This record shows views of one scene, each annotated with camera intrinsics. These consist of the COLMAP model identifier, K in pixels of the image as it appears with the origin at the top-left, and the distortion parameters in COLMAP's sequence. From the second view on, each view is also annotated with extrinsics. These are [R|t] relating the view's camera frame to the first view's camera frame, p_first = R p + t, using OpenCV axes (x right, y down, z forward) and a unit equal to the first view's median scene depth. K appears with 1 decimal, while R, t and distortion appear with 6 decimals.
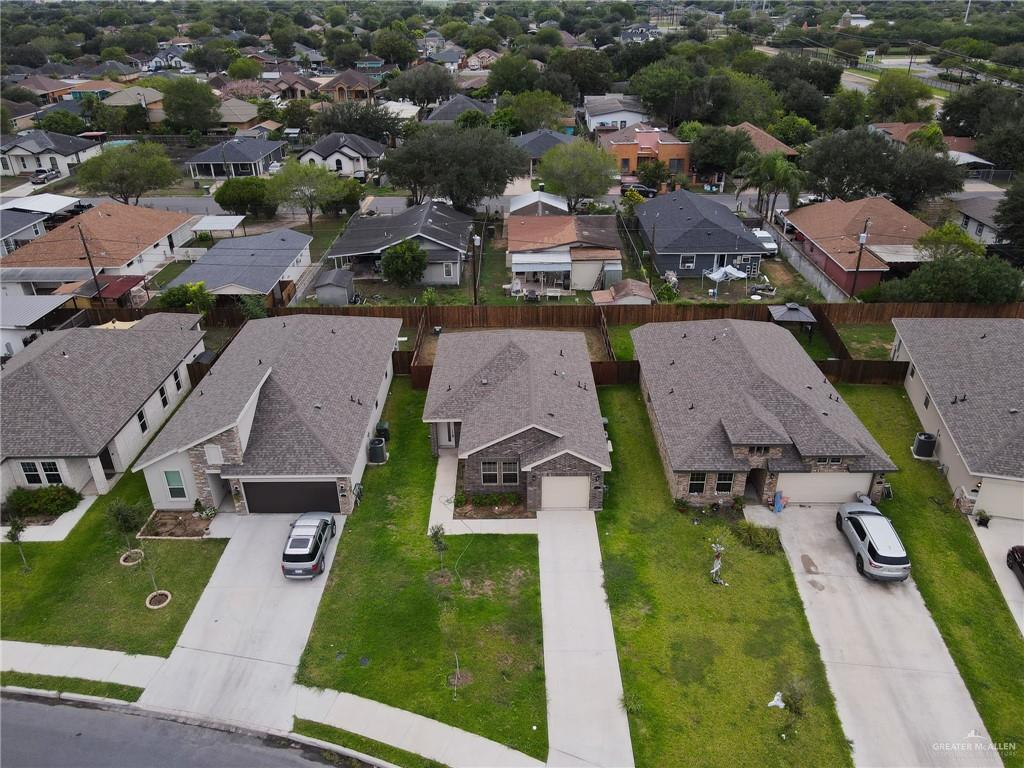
lens RADIAL K [[750.8, 0, 512.0], [0, 750.8, 384.0], [0, 0, 1]] dist [0.003422, 0.001724]
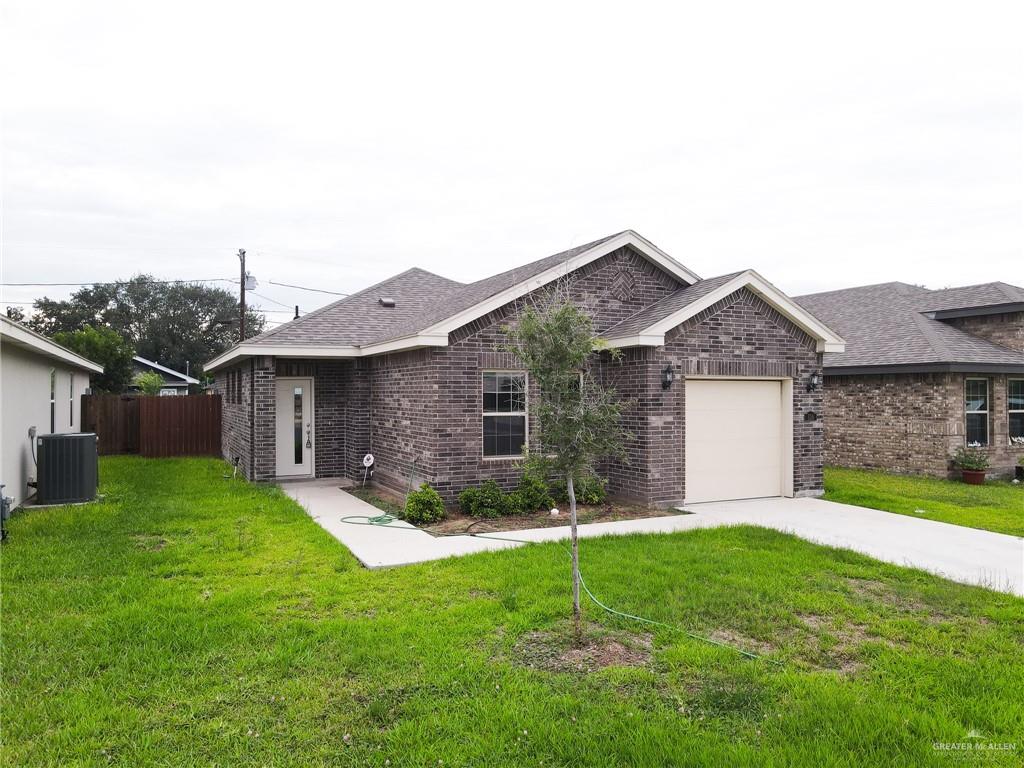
lens RADIAL K [[750.8, 0, 512.0], [0, 750.8, 384.0], [0, 0, 1]] dist [0.003422, 0.001724]
pose [[0.901830, 0.014740, 0.431840, -0.168089], [0.196755, 0.875783, -0.440785, 0.253776], [-0.384695, 0.482479, 0.786907, 0.766969]]
